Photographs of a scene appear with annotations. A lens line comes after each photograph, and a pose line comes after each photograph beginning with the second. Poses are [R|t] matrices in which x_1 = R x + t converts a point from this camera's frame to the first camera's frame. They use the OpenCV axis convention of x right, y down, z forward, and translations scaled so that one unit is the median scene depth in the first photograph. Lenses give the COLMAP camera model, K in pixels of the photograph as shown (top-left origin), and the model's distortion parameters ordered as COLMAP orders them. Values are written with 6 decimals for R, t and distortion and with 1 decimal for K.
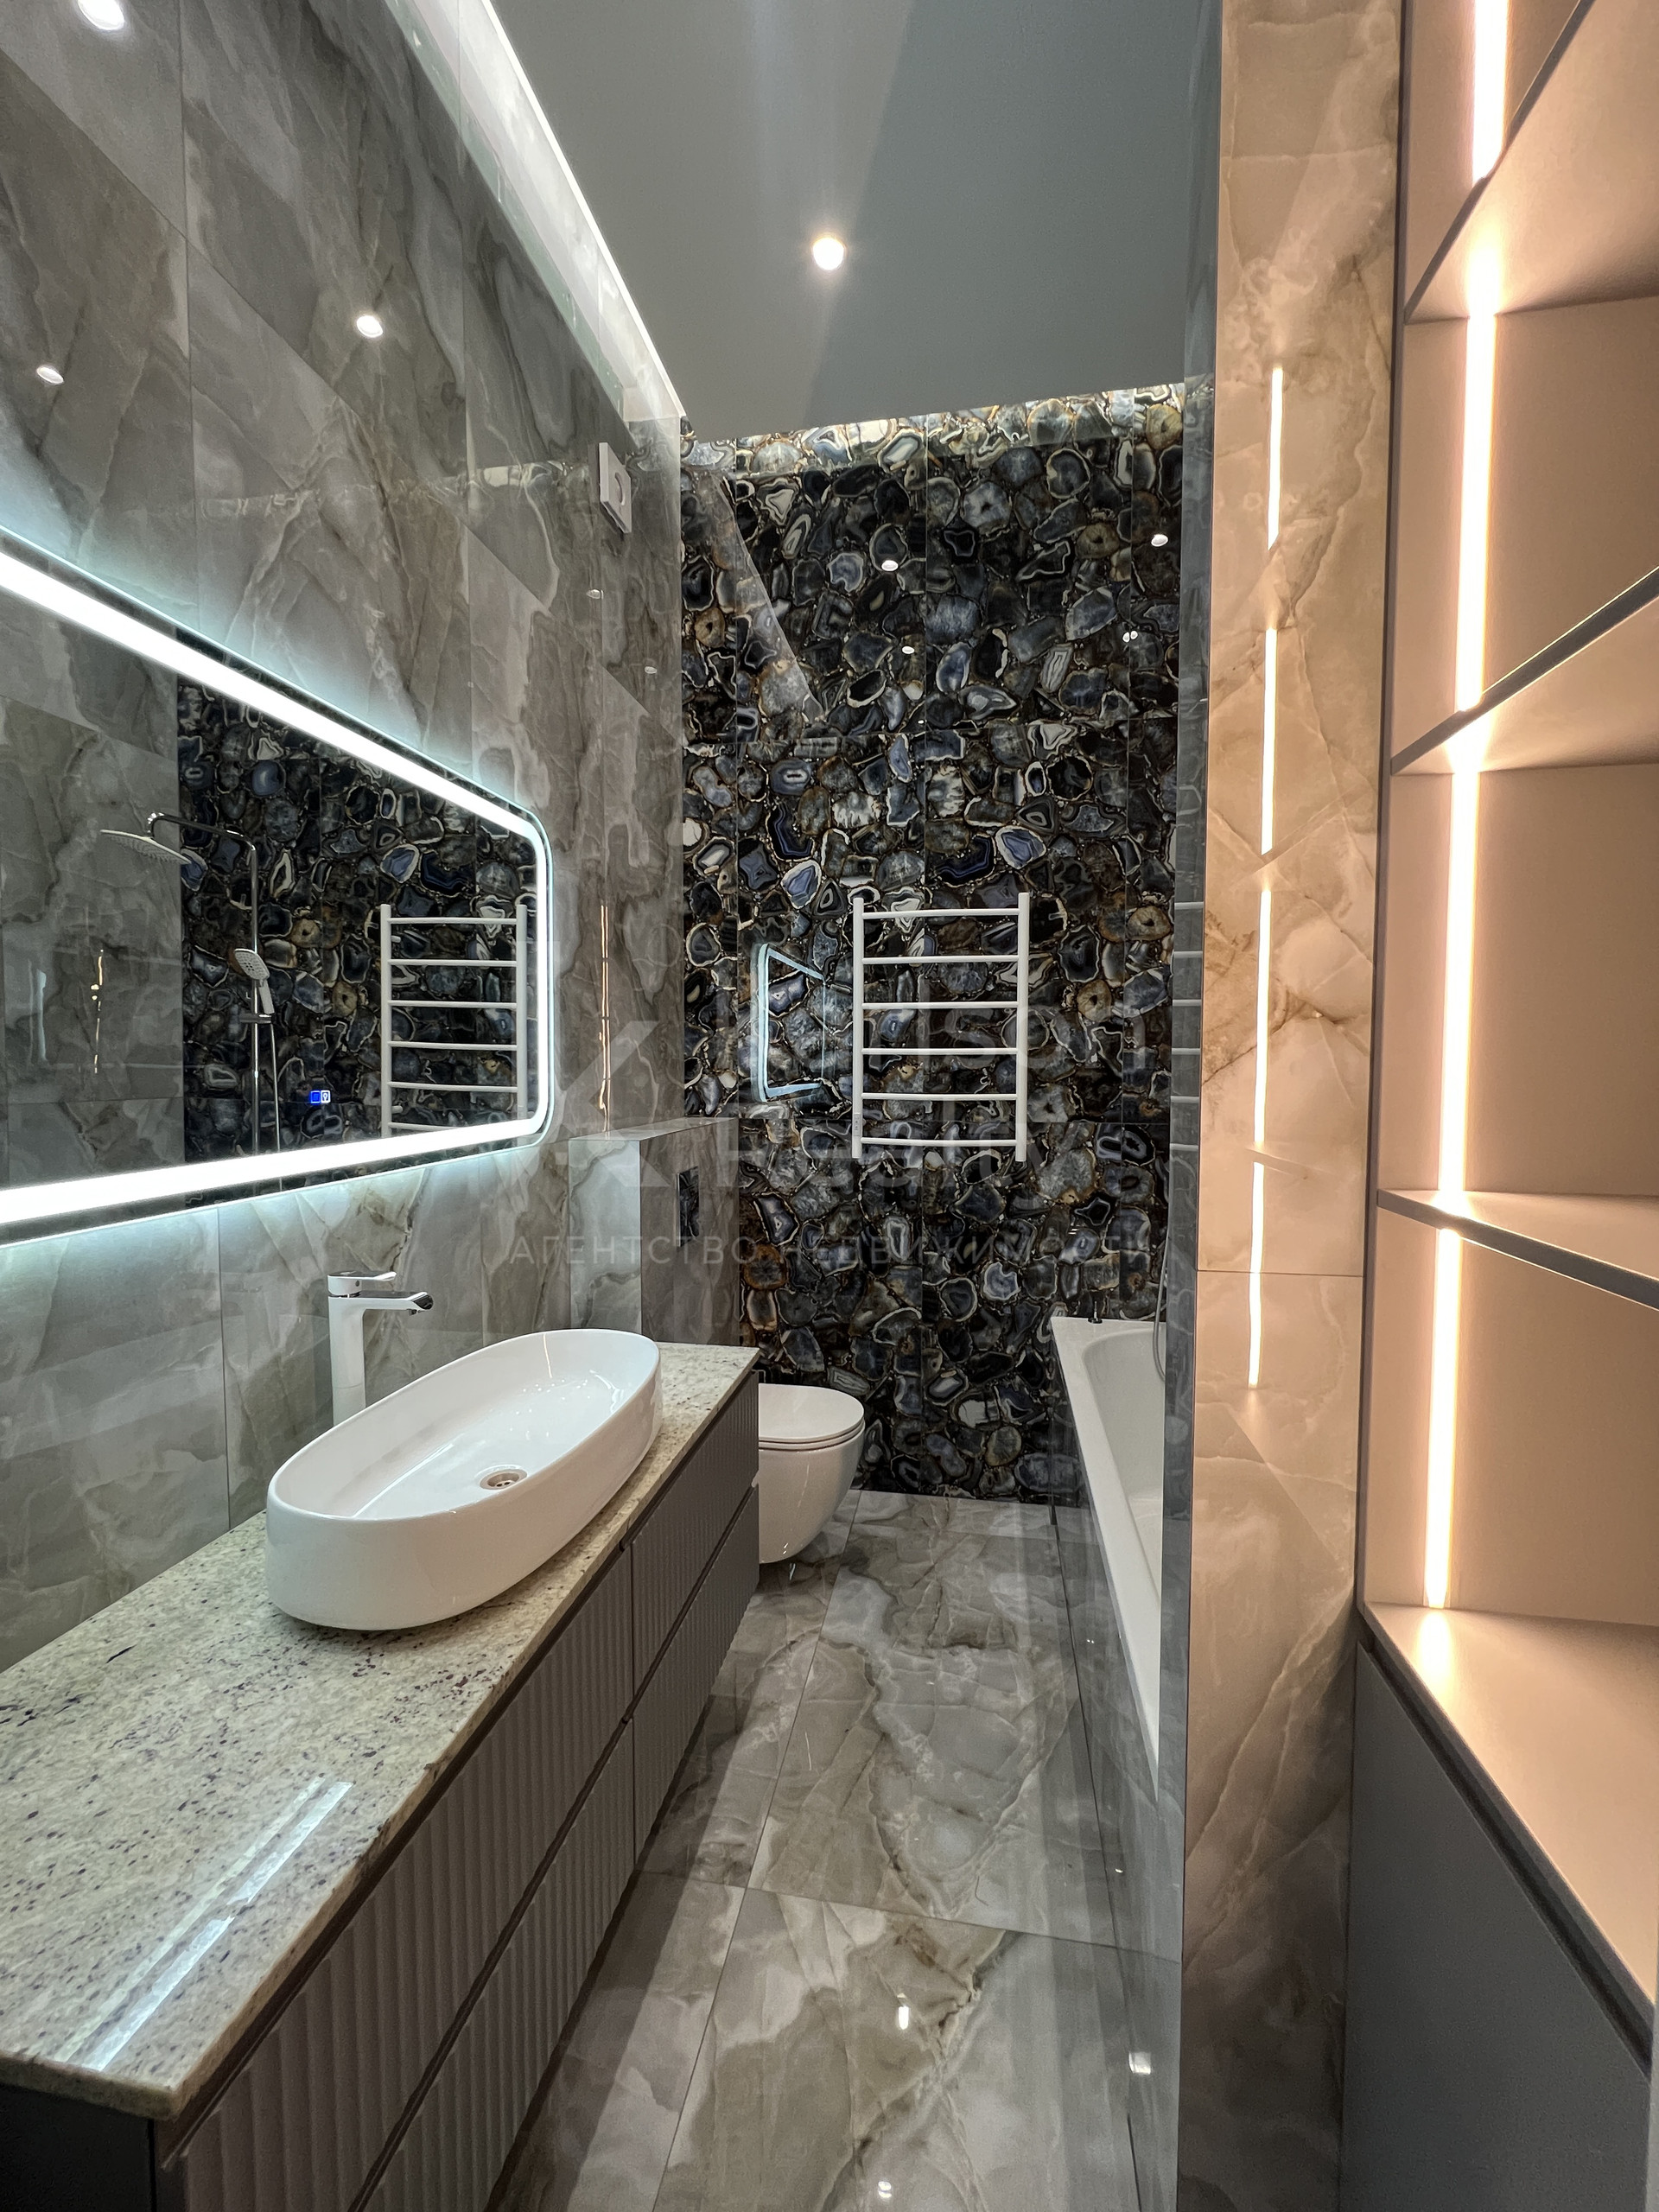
lens RADIAL K [[884.0, 0, 832.2], [0, 884.0, 1105.7], [0, 0, 1]] dist [-0.001114, -0.000064]
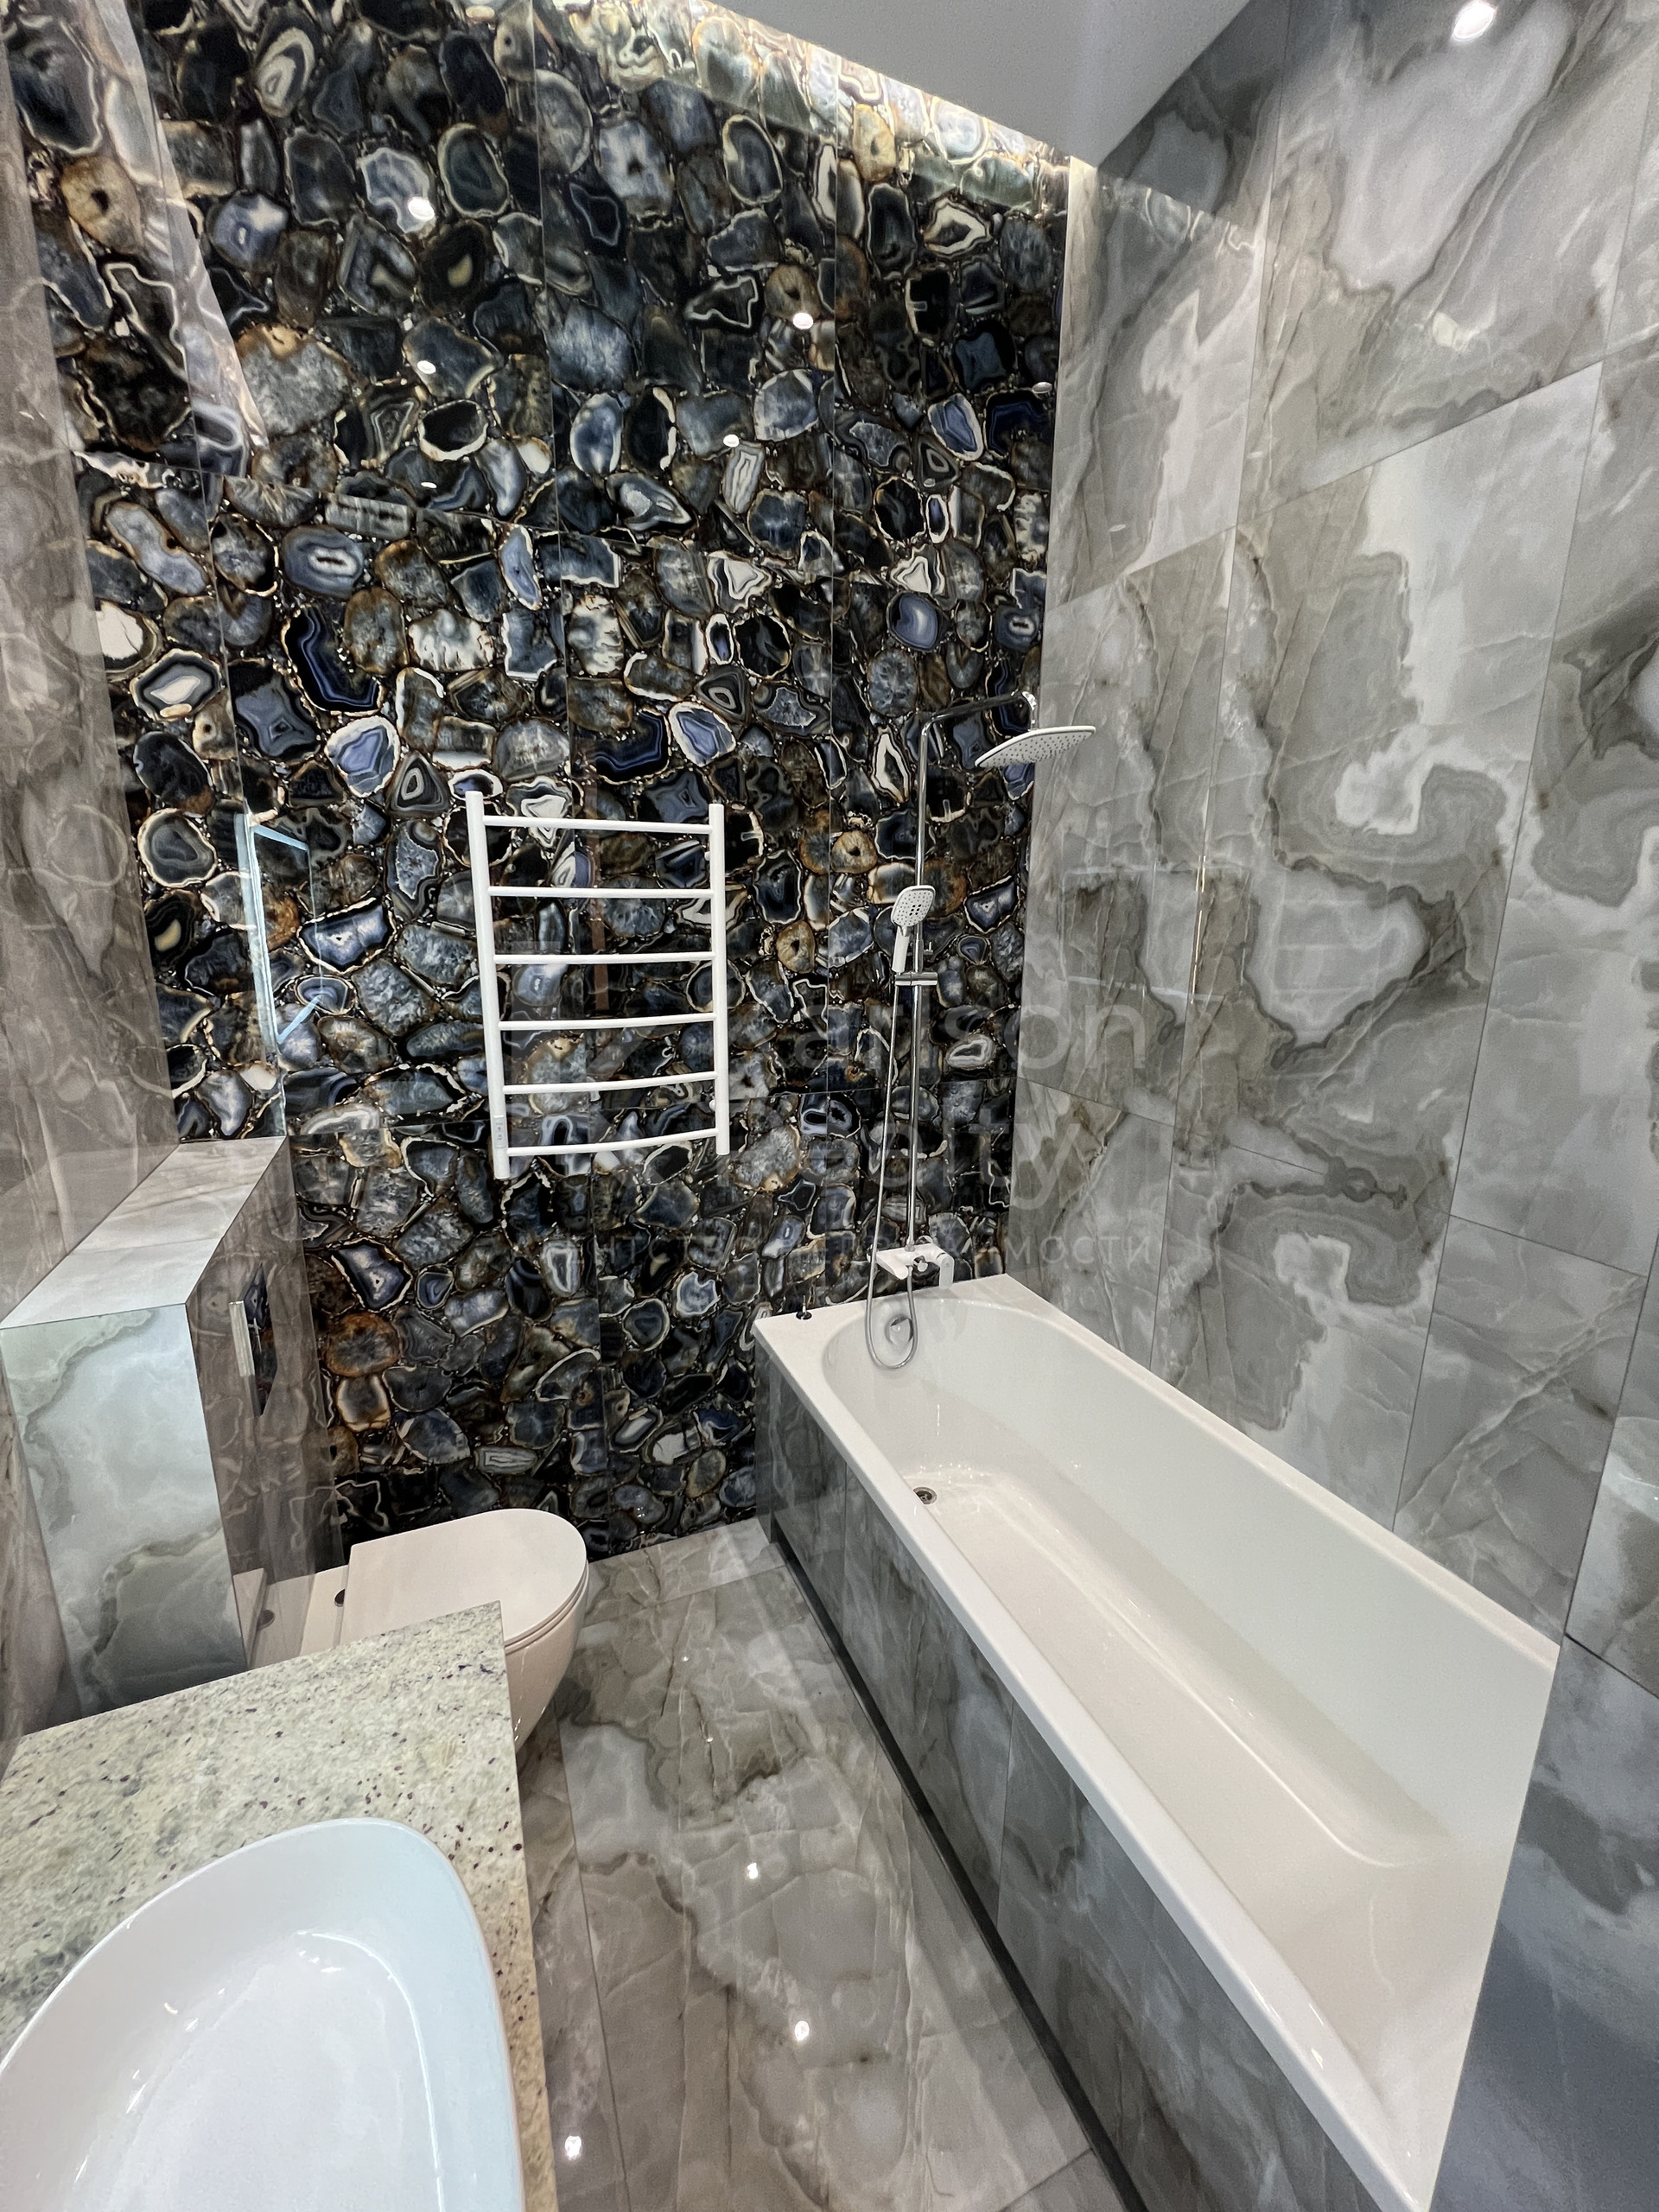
lens RADIAL K [[882.7, 0, 827.8], [0, 882.7, 1102.4], [0, 0, 1]] dist [-0.002708, 0.001012]
pose [[0.834078, -0.118124, 0.538852, -0.128749], [0.018818, 0.982329, 0.186214, -0.126492], [-0.551326, -0.145177, 0.821561, 0.294069]]
